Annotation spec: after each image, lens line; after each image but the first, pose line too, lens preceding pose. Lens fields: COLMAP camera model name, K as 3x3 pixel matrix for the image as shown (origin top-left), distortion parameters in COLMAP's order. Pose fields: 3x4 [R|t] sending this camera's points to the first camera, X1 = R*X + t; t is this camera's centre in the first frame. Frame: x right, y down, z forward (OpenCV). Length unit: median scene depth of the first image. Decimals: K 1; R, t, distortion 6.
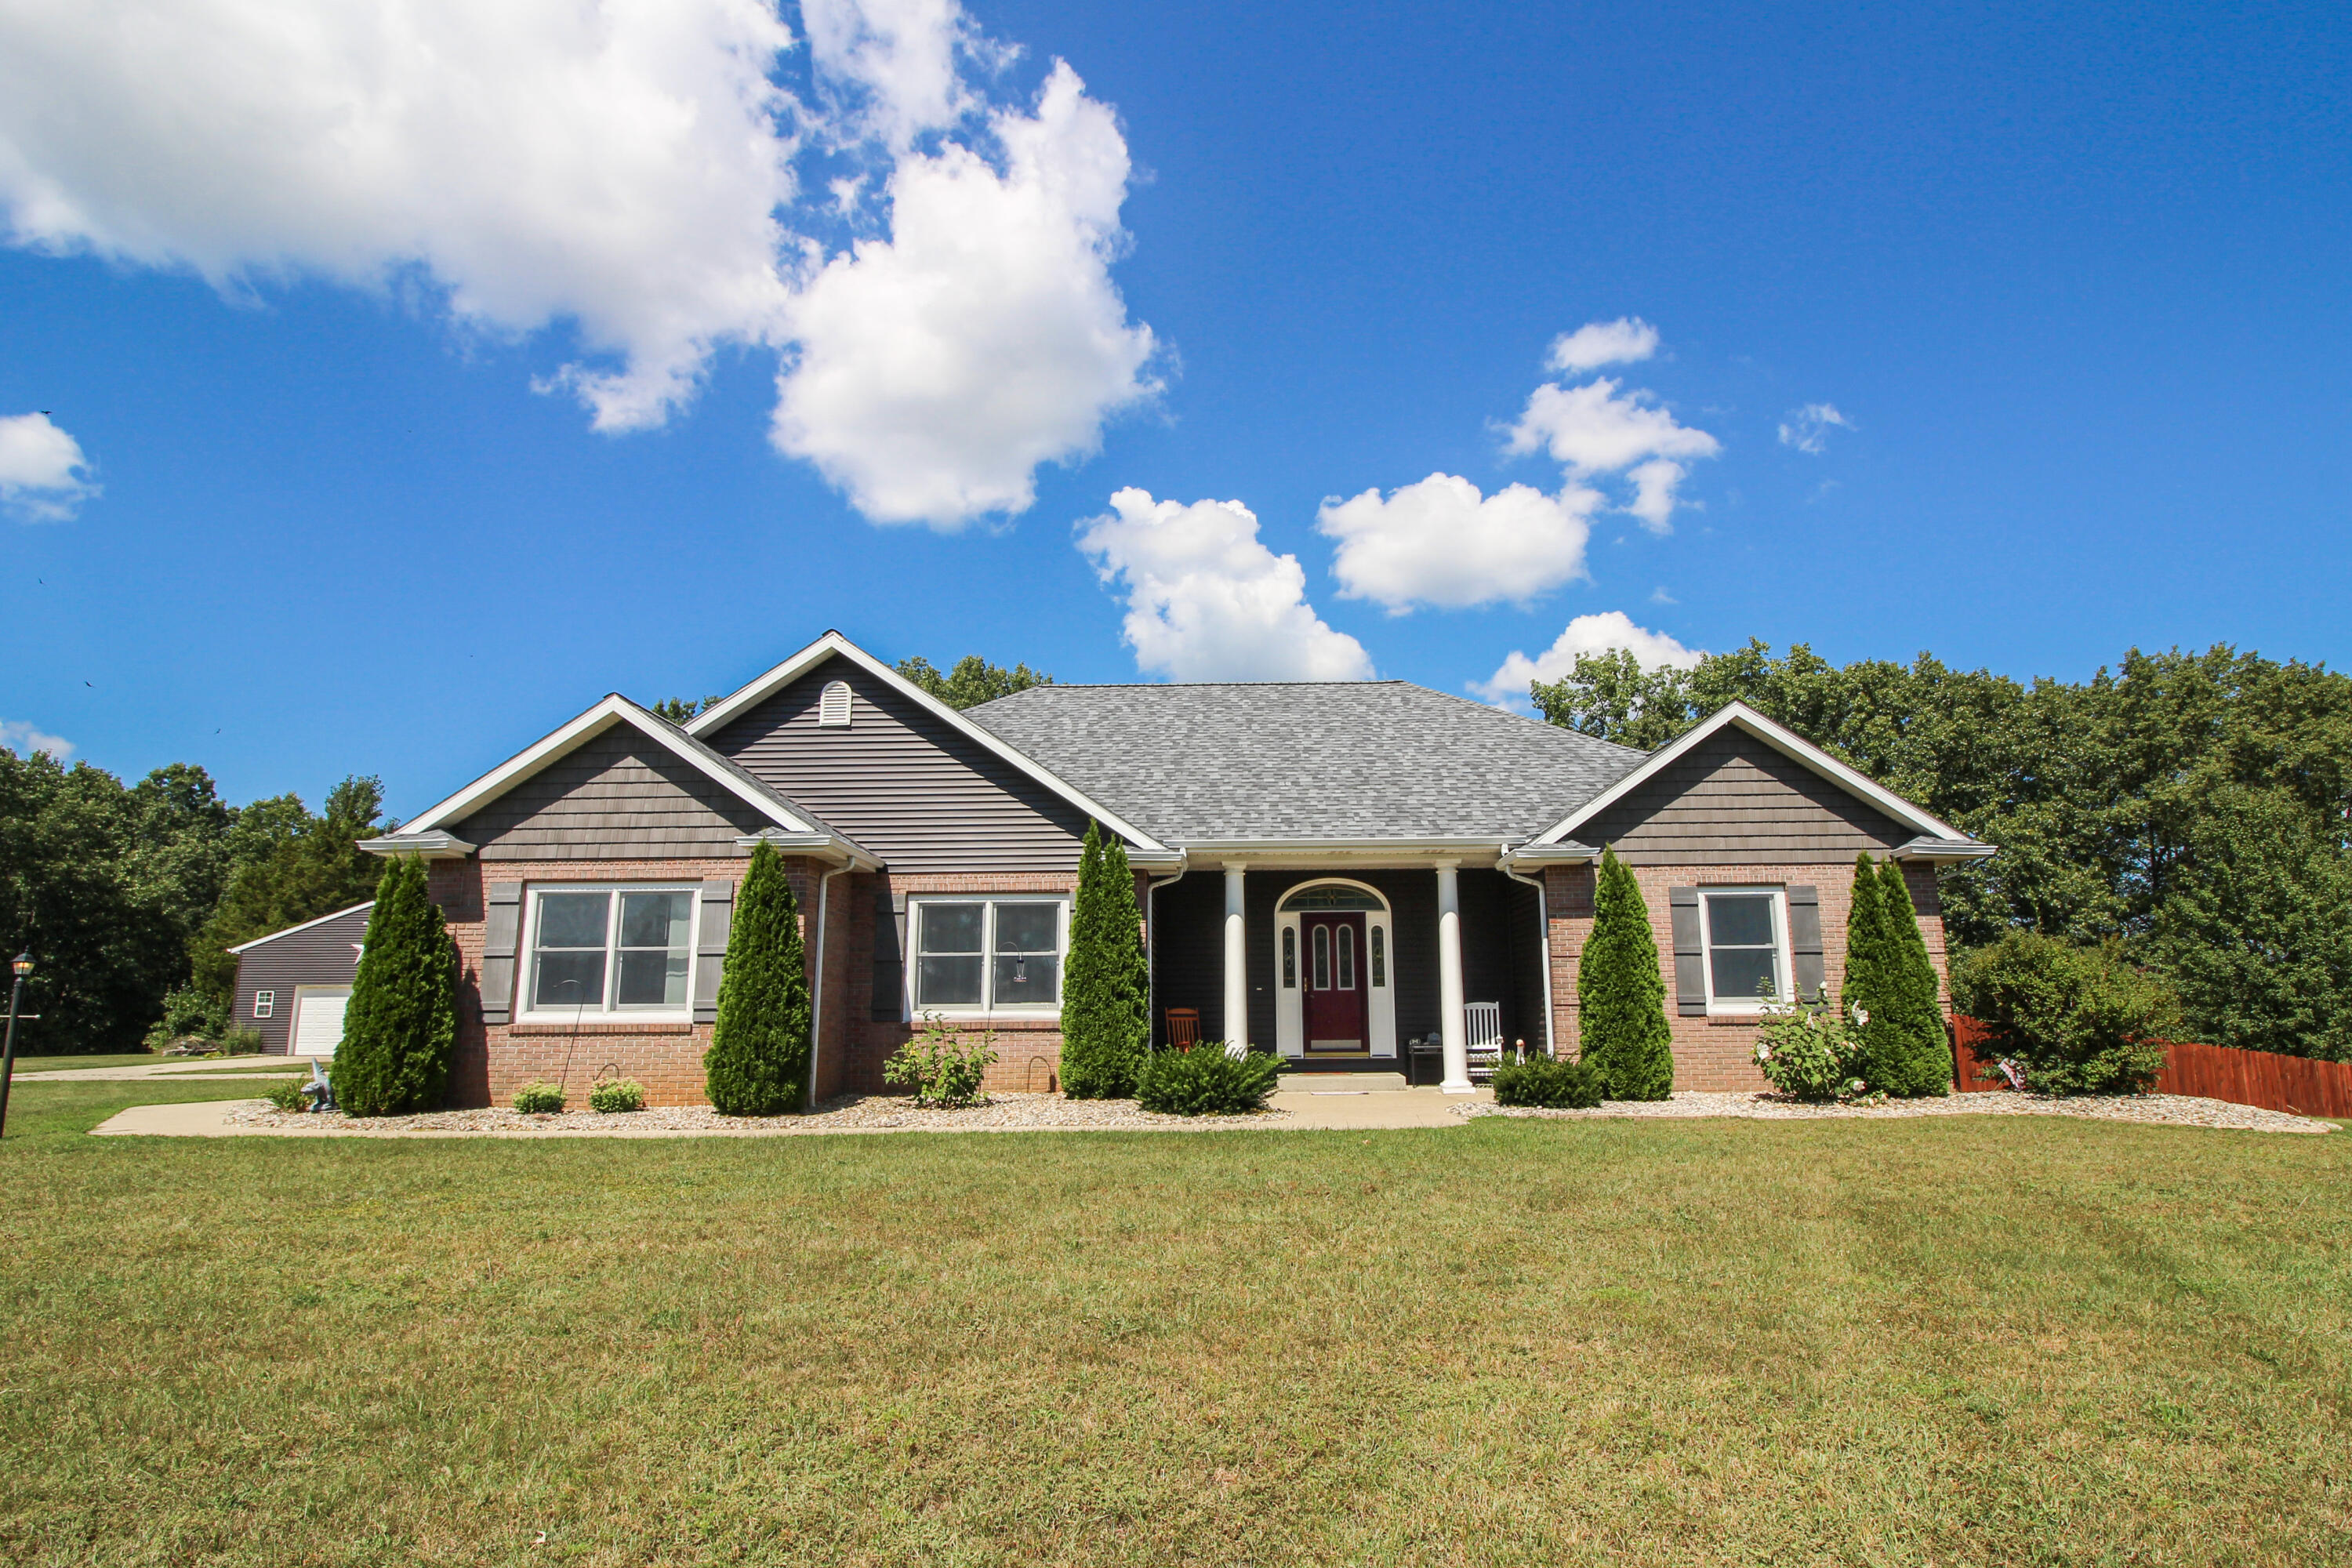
lens RADIAL K [[1212.7, 0, 1215.2], [0, 1212.7, 819.3], [0, 0, 1]] dist [-0.014093, -0.000572]
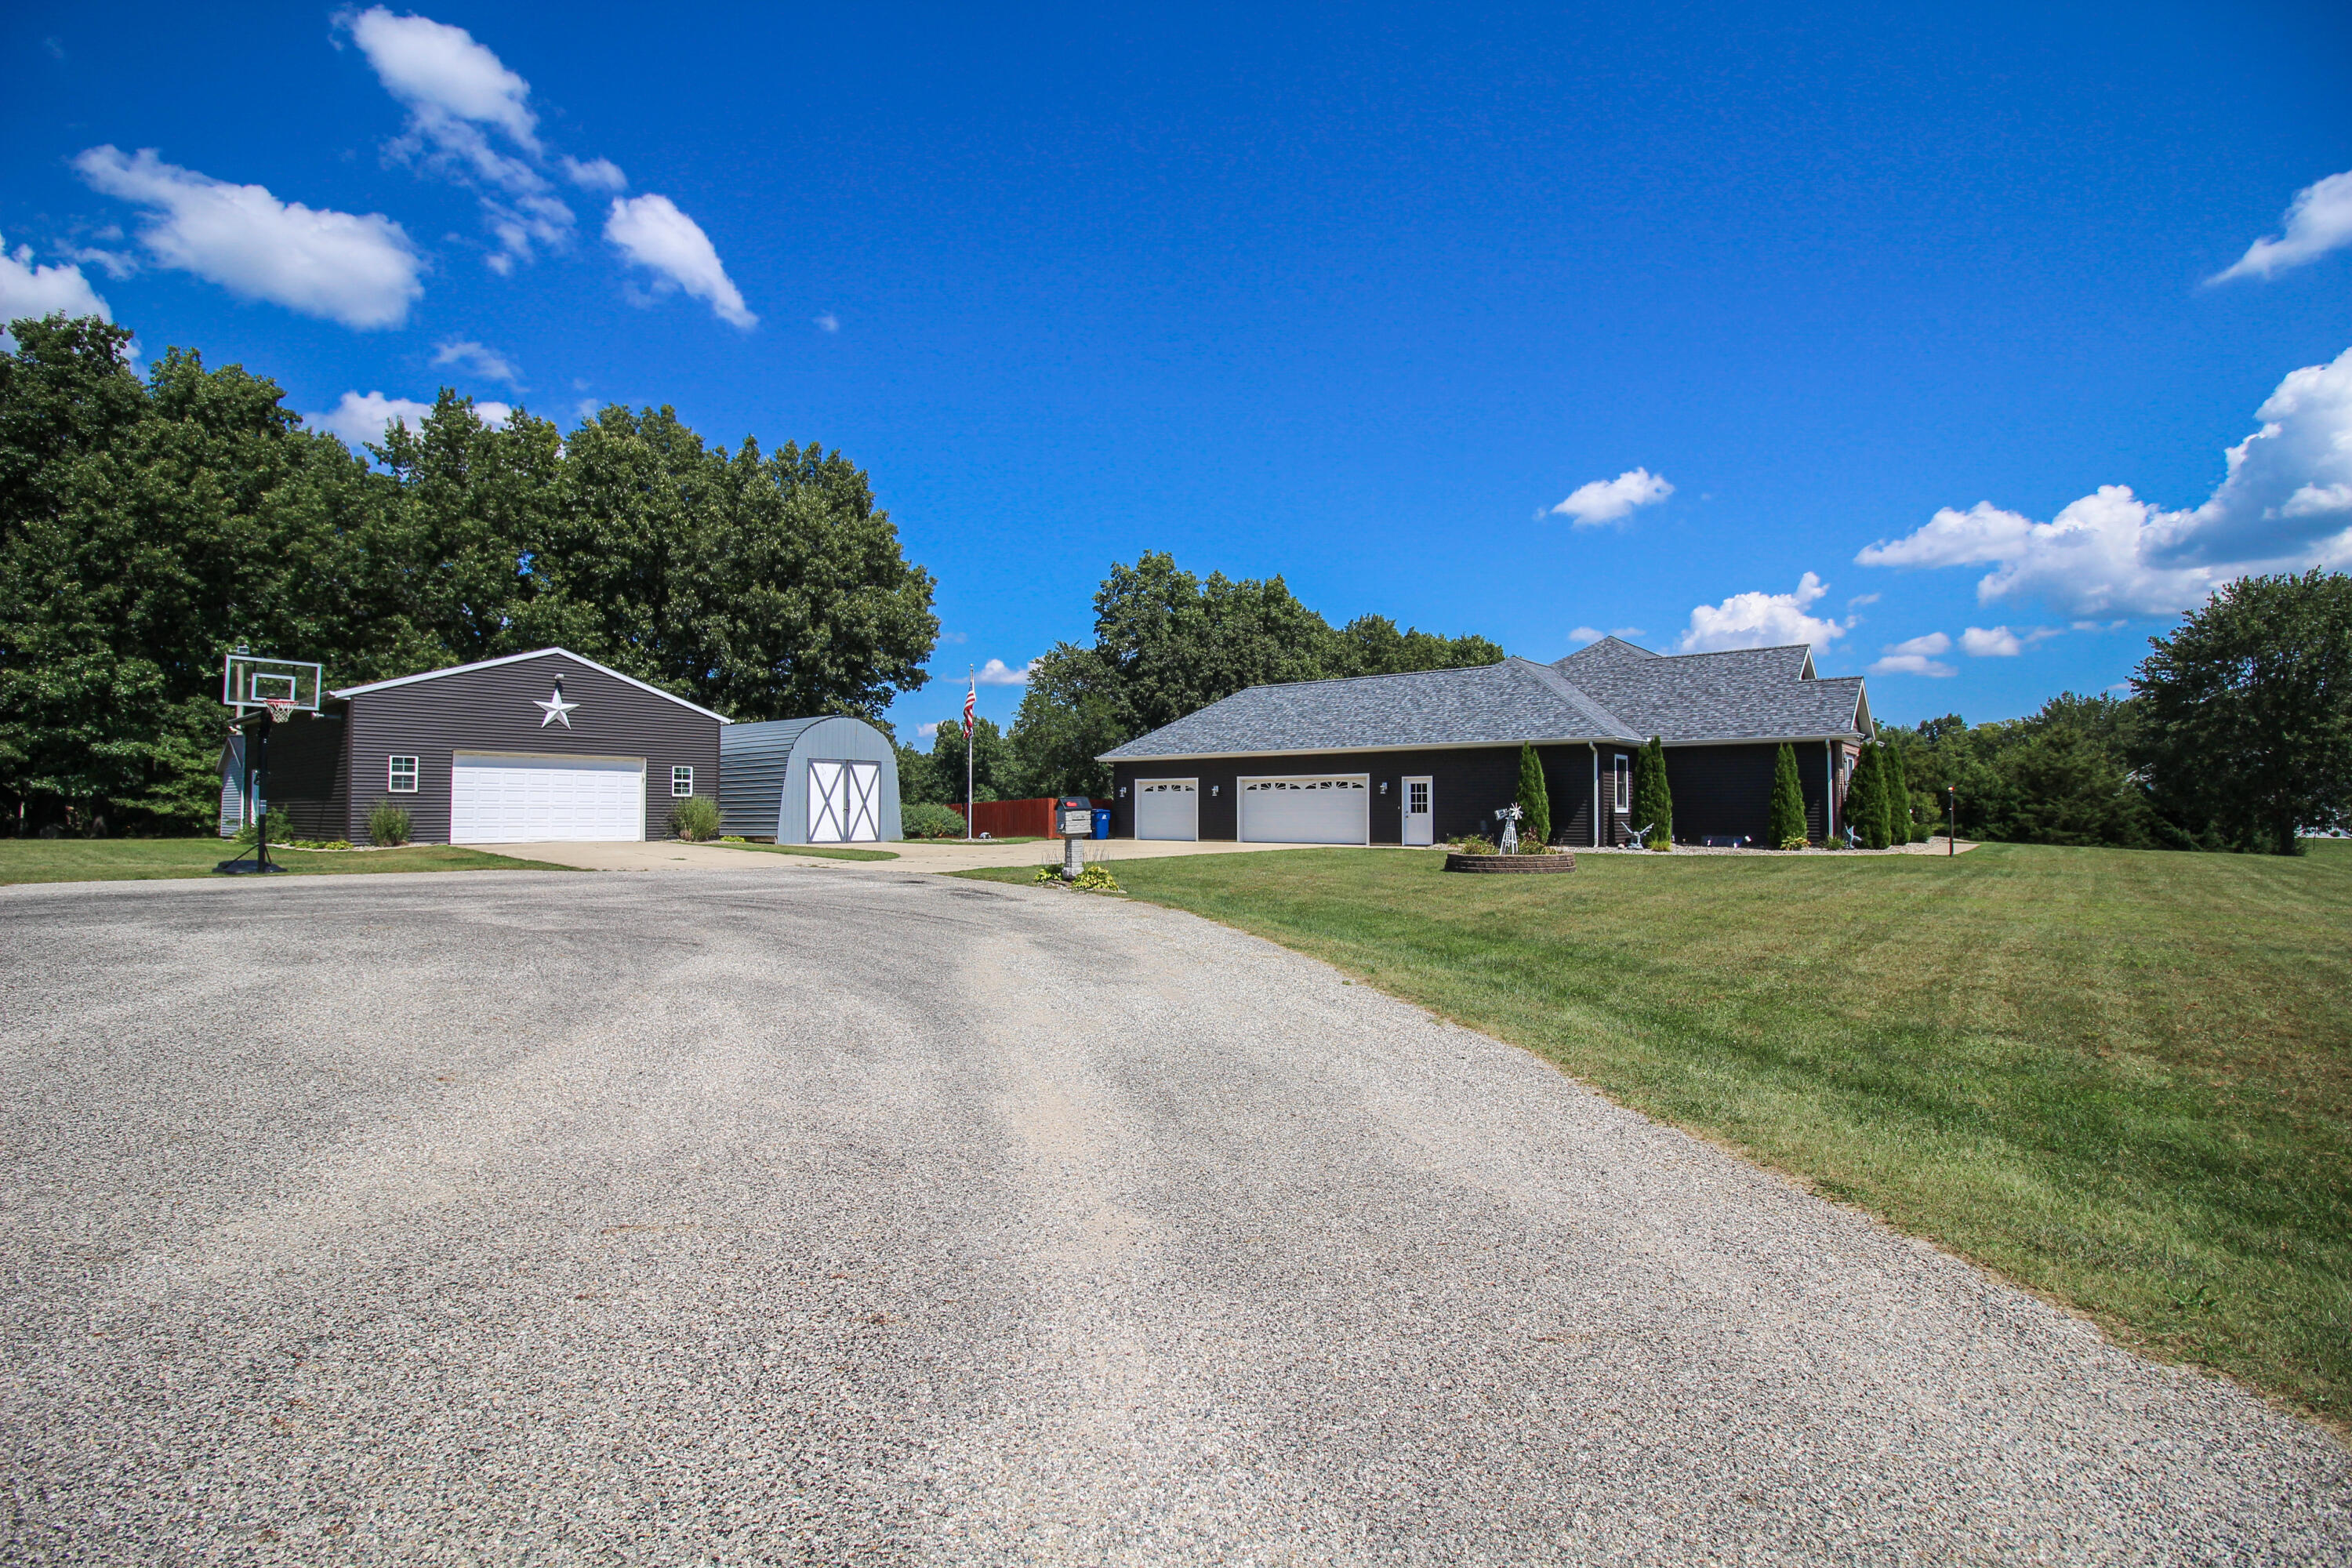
lens RADIAL K [[1100.9, 0, 1177.6], [0, 1100.9, 784.1], [0, 0, 1]] dist [0.001029, -0.011453]
pose [[0.603929, 0.030574, 0.796451, -2.423207], [-0.140506, 0.987699, 0.068627, 0.119382], [-0.784556, -0.153352, 0.600796, 0.587434]]
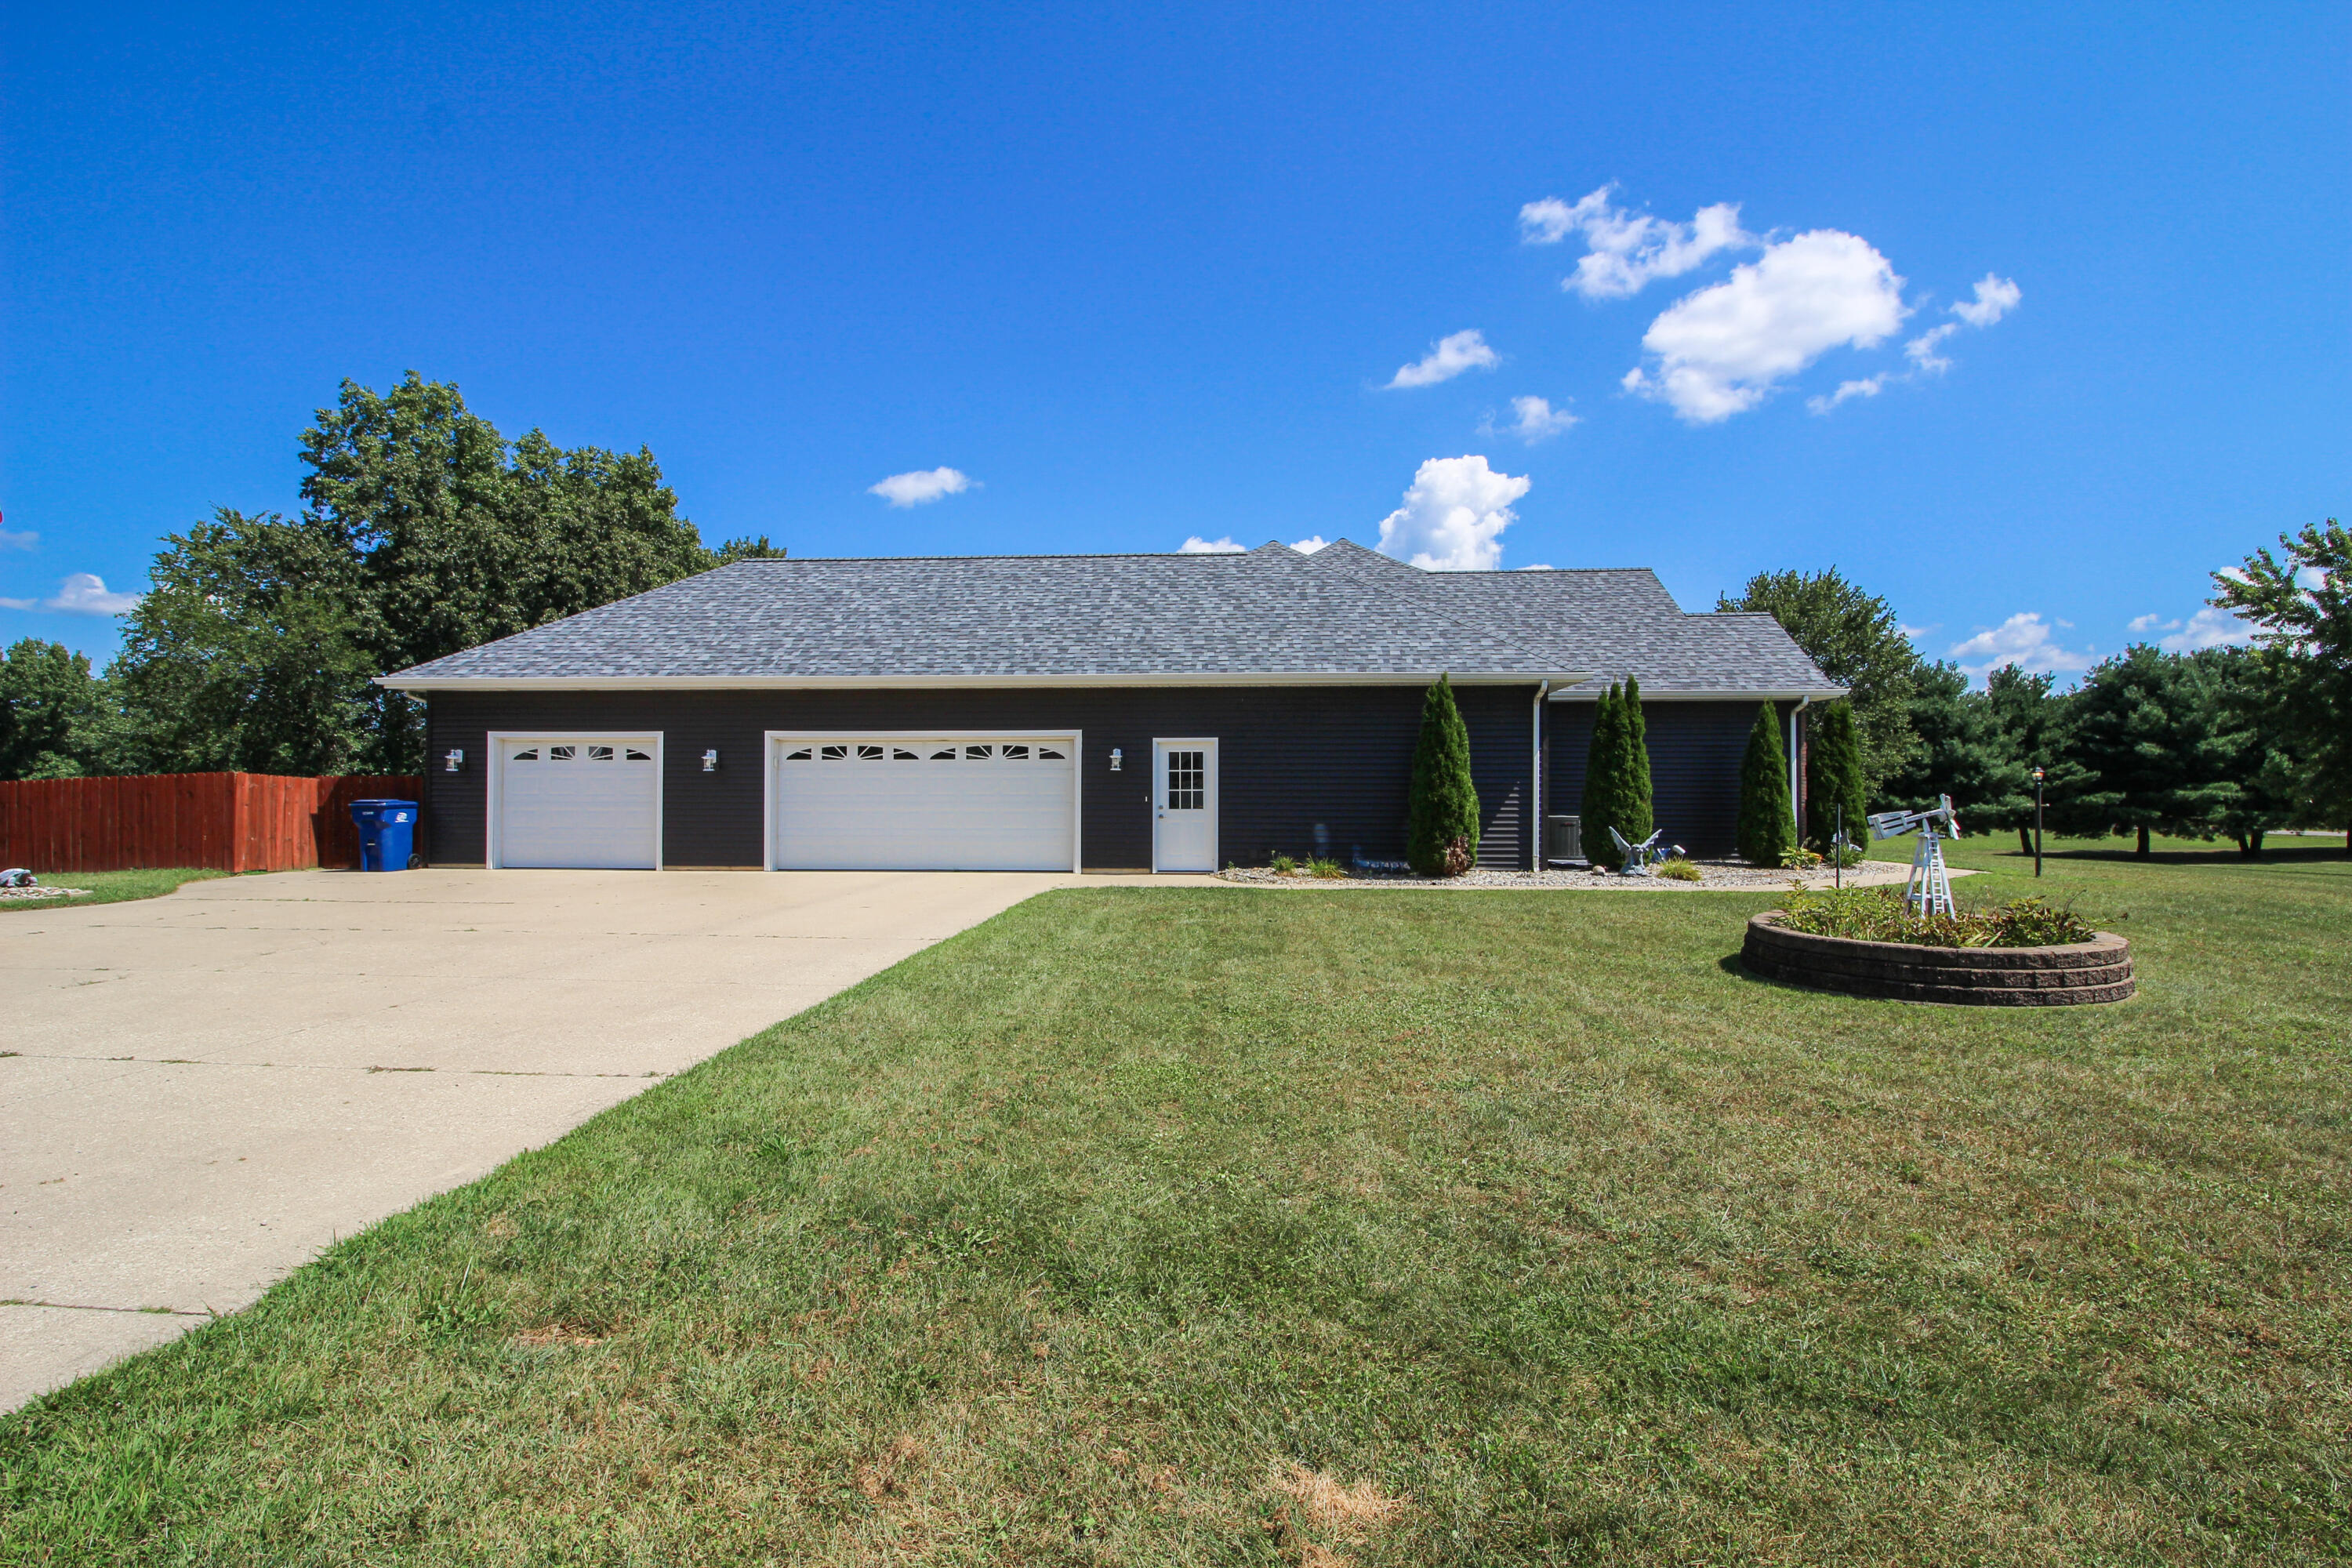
lens RADIAL K [[1144.8, 0, 1183.6], [0, 1144.8, 792.9], [0, 0, 1]] dist [-0.001778, -0.007337]
pose [[0.042576, 0.014551, 0.998987, -1.674190], [-0.171101, 0.985228, -0.007059, 0.232516], [-0.984333, -0.170628, 0.044437, 1.349539]]
